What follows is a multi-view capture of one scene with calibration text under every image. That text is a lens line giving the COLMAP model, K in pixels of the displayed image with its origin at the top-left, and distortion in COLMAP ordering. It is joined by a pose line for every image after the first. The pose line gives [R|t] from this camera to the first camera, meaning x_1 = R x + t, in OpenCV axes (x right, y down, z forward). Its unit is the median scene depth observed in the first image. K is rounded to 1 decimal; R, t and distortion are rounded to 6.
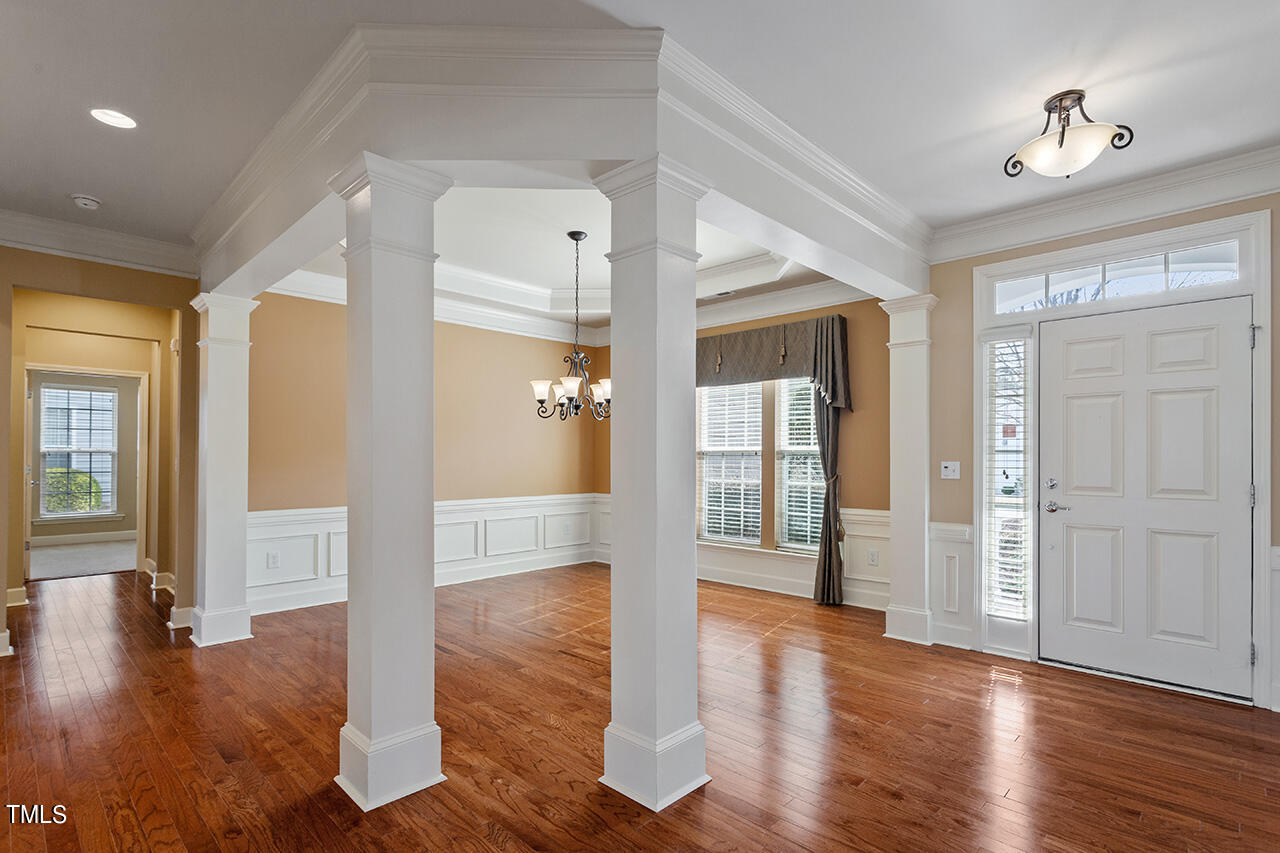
lens RADIAL K [[621.3, 0, 638.8], [0, 621.3, 454.7], [0, 0, 1]] dist [0.000253, -0.000061]
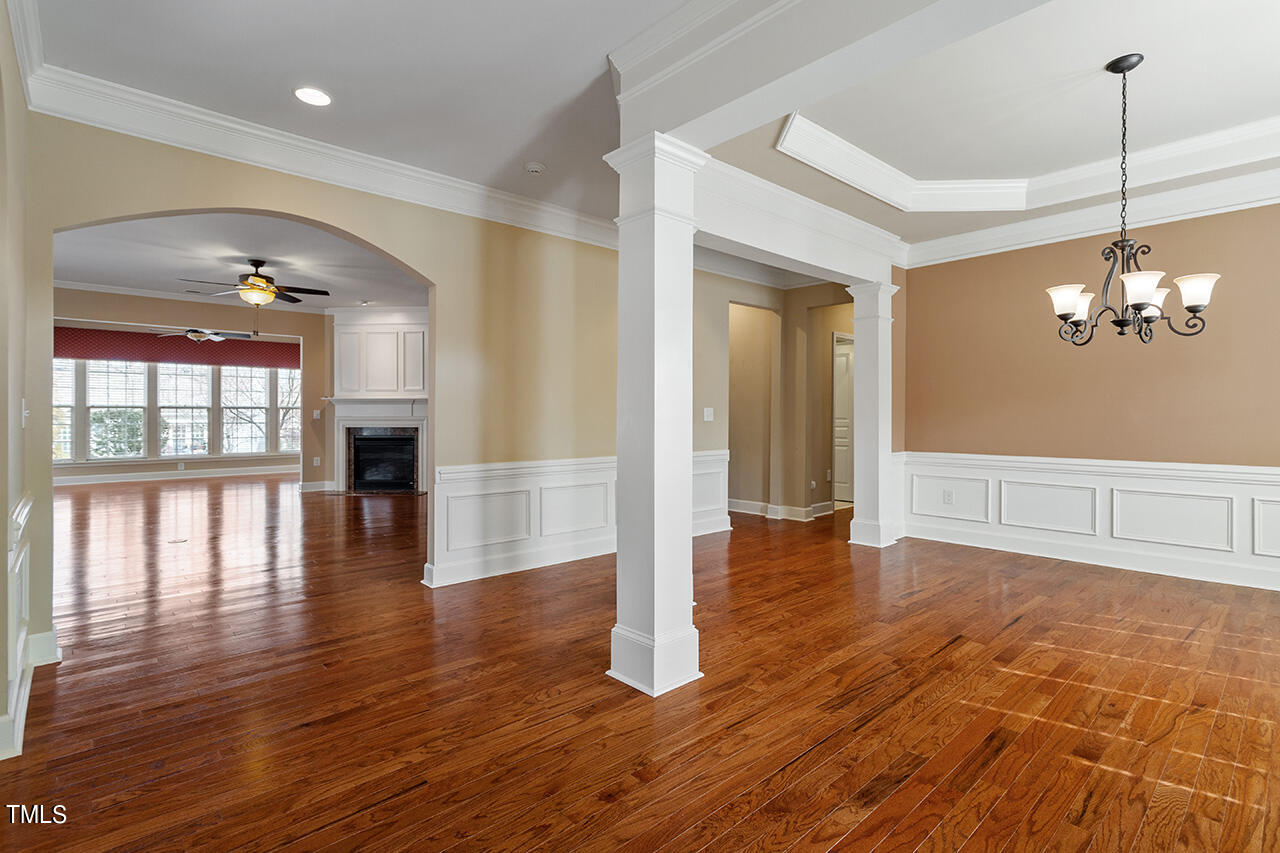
lens RADIAL K [[618.8, 0, 644.9], [0, 618.8, 414.4], [0, 0, 1]] dist [0.005900, 0.001332]
pose [[-0.056950, -0.003222, -0.998372, 0.624164], [0.003911, 0.999986, -0.003450, 0.022986], [0.998369, -0.004101, -0.056936, 0.555893]]
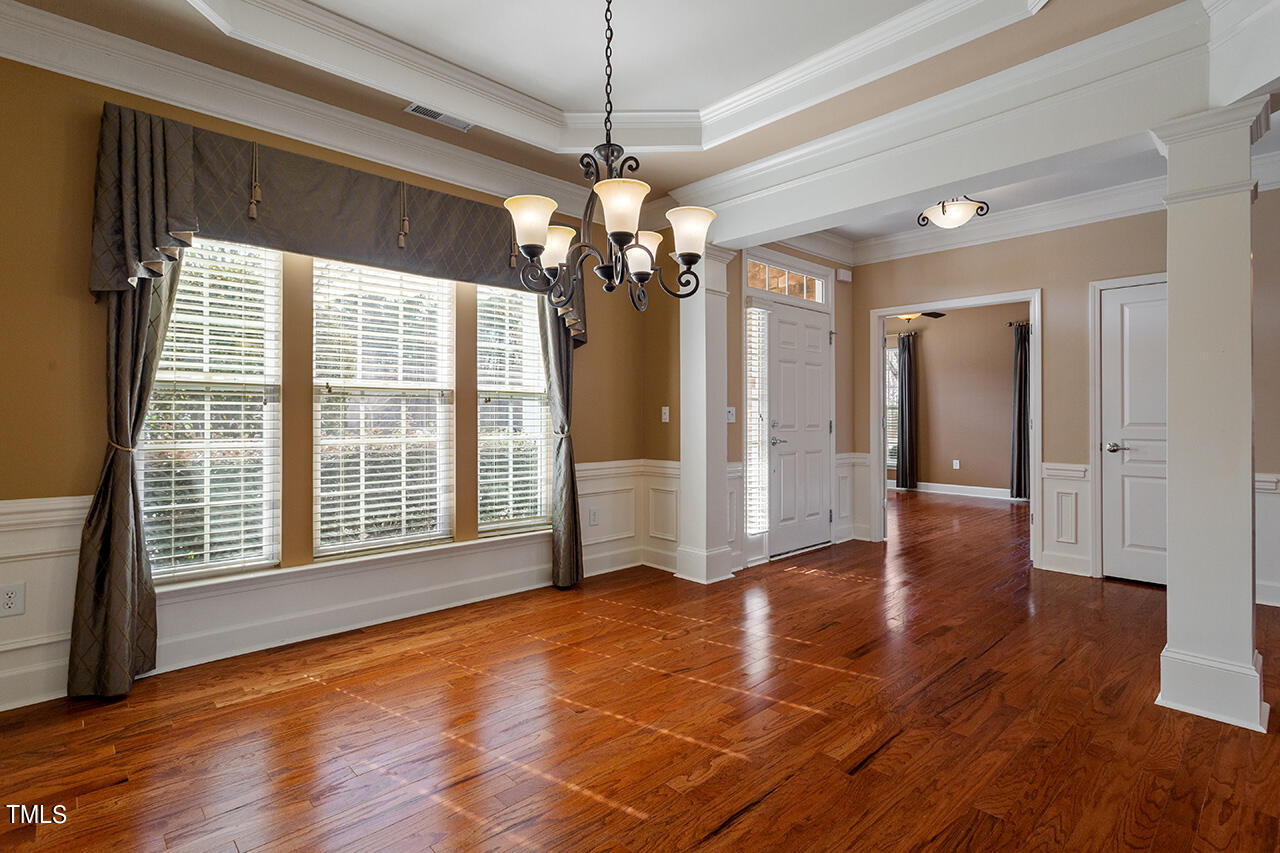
lens RADIAL K [[618.8, 0, 644.9], [0, 618.8, 414.4], [0, 0, 1]] dist [0.005900, 0.001332]
pose [[0.046788, 0.000778, 0.998905, -0.559471], [-0.006703, 0.999977, -0.000465, 0.023674], [-0.998882, -0.006674, 0.046792, 1.005766]]
